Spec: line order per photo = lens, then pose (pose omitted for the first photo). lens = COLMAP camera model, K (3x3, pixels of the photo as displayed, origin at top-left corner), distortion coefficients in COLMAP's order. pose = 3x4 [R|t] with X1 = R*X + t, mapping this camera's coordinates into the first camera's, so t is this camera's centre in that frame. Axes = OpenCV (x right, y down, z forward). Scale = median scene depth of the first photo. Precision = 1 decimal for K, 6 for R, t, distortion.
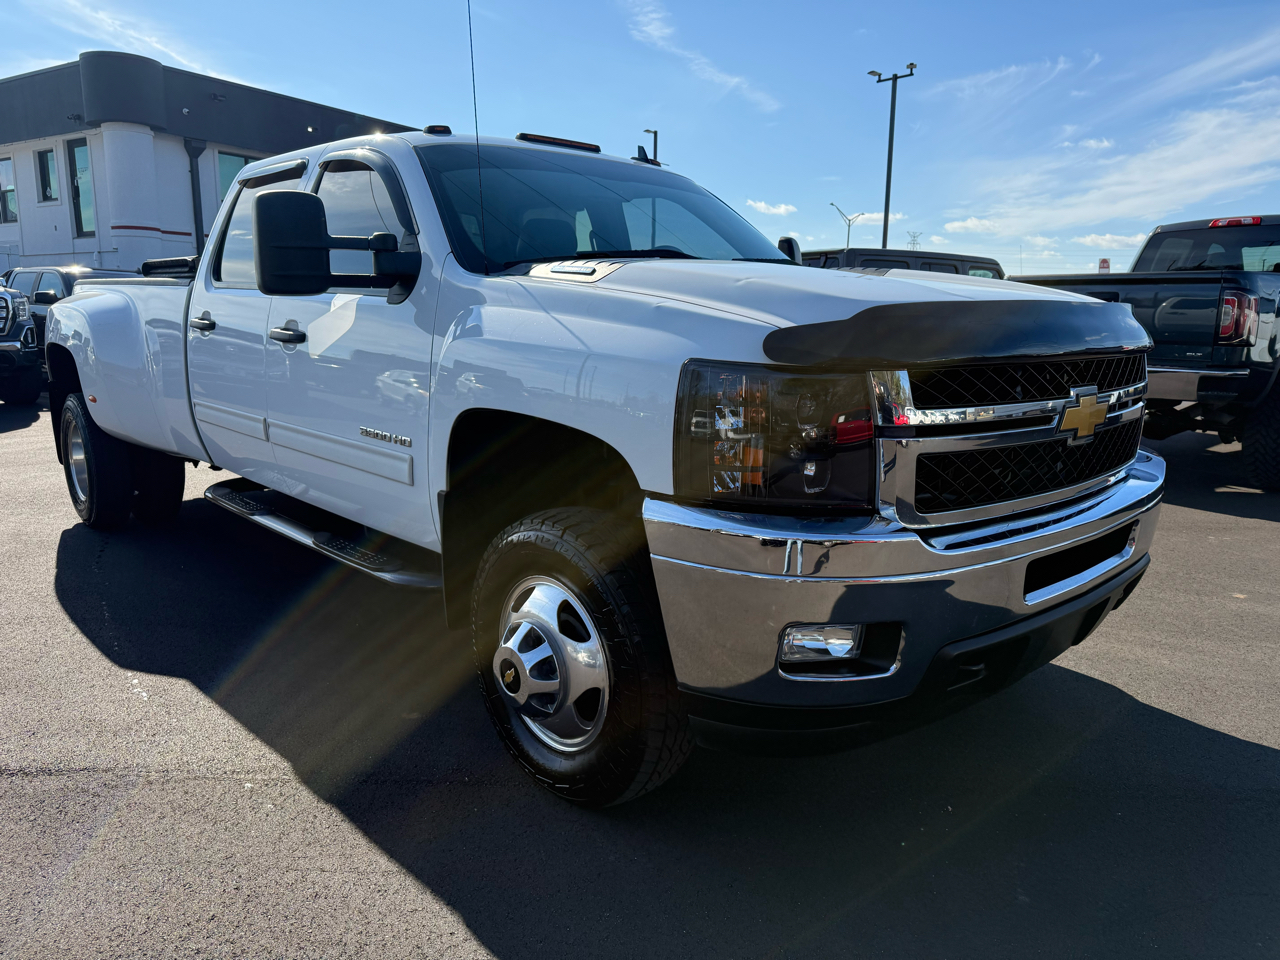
lens RADIAL K [[916.4, 0, 639.0], [0, 916.4, 485.5], [0, 0, 1]] dist [0.010261, -0.008687]
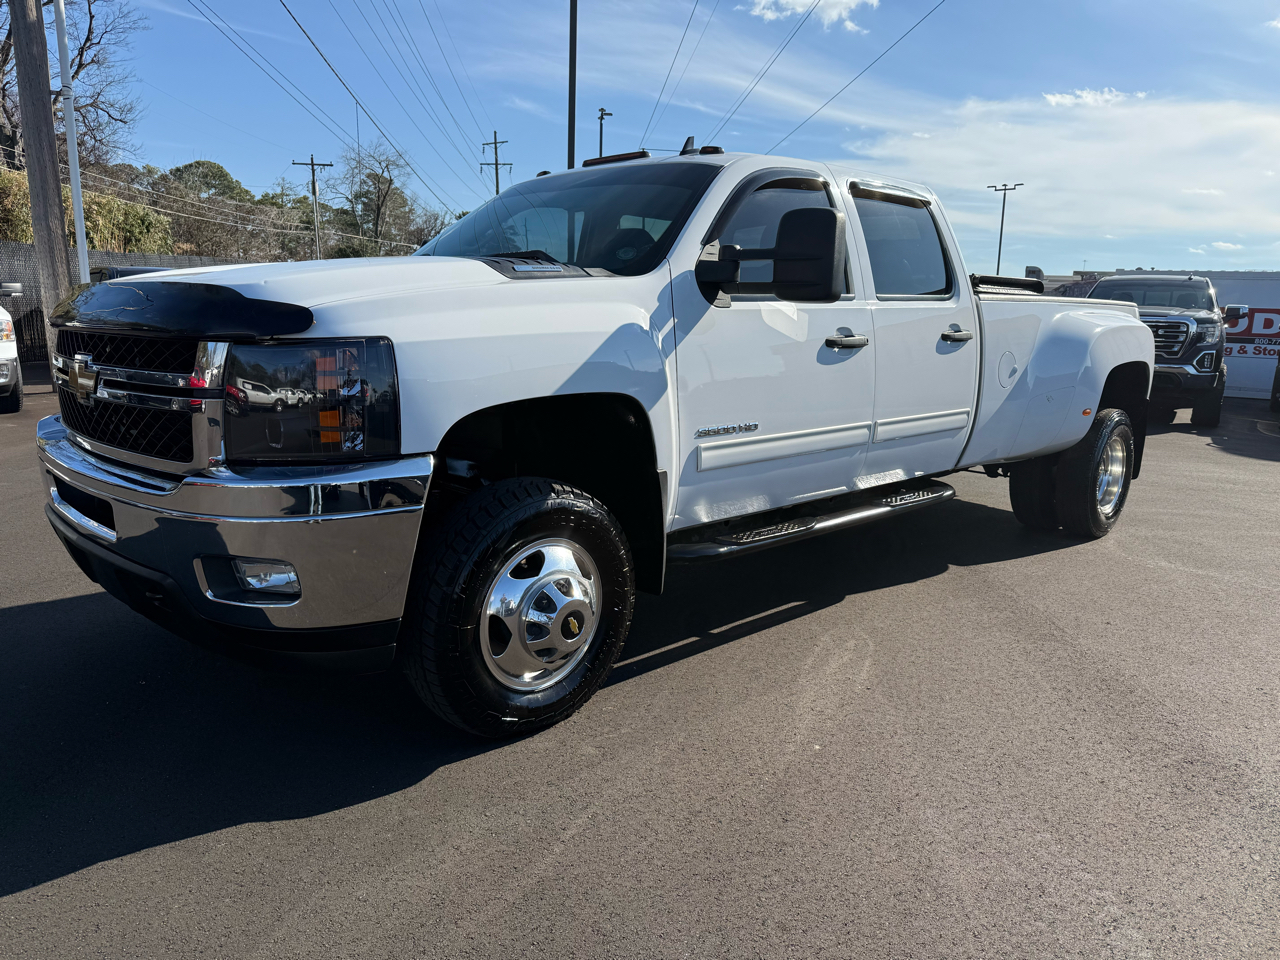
lens RADIAL K [[911.5, 0, 642.5], [0, 911.5, 484.7], [0, 0, 1]] dist [0.038982, -0.044799]
pose [[0.049178, 0.177588, -0.982875, 1.430680], [-0.218021, 0.962244, 0.162952, -0.247980], [0.974704, 0.206274, 0.086039, 1.371833]]
